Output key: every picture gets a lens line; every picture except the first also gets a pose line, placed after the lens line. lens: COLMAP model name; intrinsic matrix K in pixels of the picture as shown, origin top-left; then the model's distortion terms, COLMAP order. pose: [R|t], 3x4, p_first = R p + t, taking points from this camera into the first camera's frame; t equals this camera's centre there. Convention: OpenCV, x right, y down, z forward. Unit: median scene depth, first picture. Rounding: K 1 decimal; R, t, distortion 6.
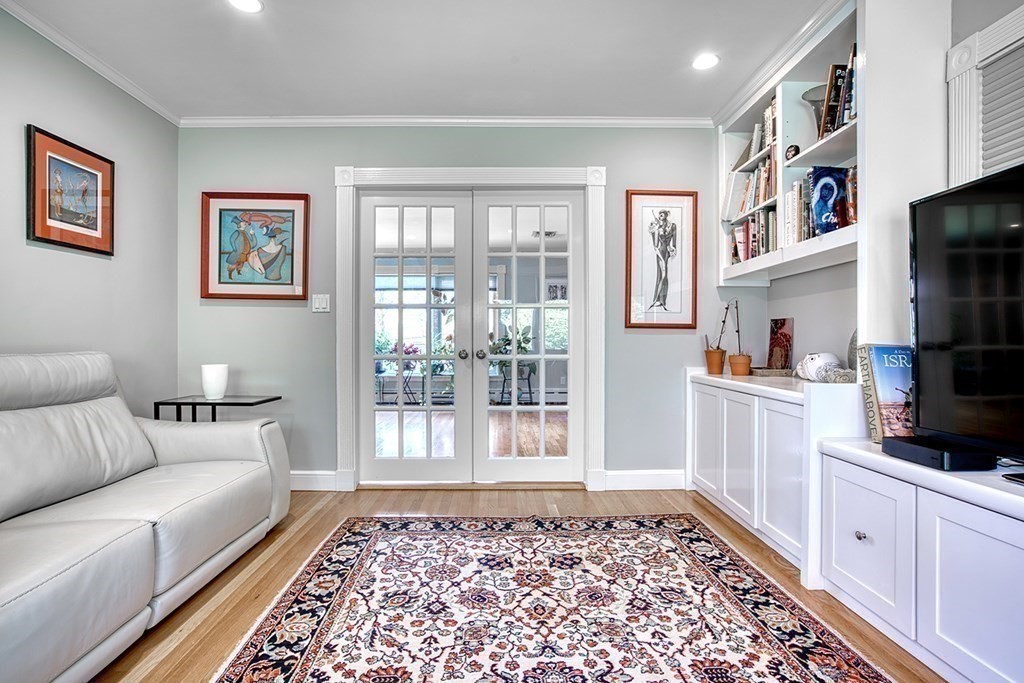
lens RADIAL K [[522.5, 0, 510.2], [0, 522.5, 331.0], [0, 0, 1]] dist [-0.053814, 0.033751]
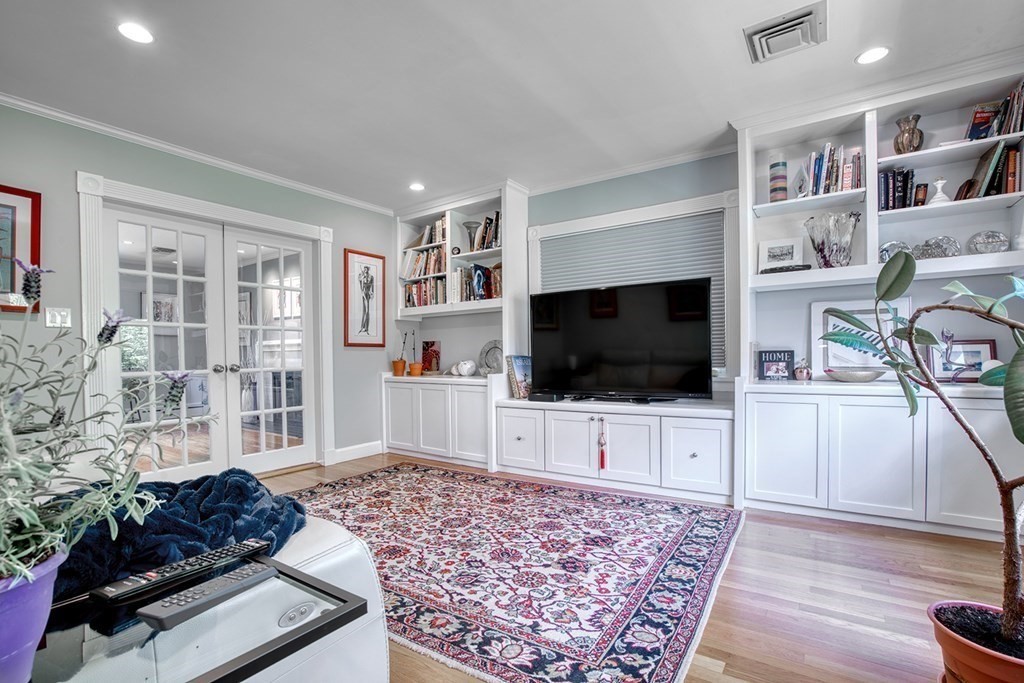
lens RADIAL K [[477.4, 0, 512.0], [0, 477.4, 341.5], [0, 0, 1]] dist [-0.057021, 0.017967]
pose [[0.579848, 0.012372, 0.814630, -0.700237], [-0.001825, 0.999902, -0.013886, -0.002540], [-0.814722, 0.006565, 0.579814, -0.140000]]
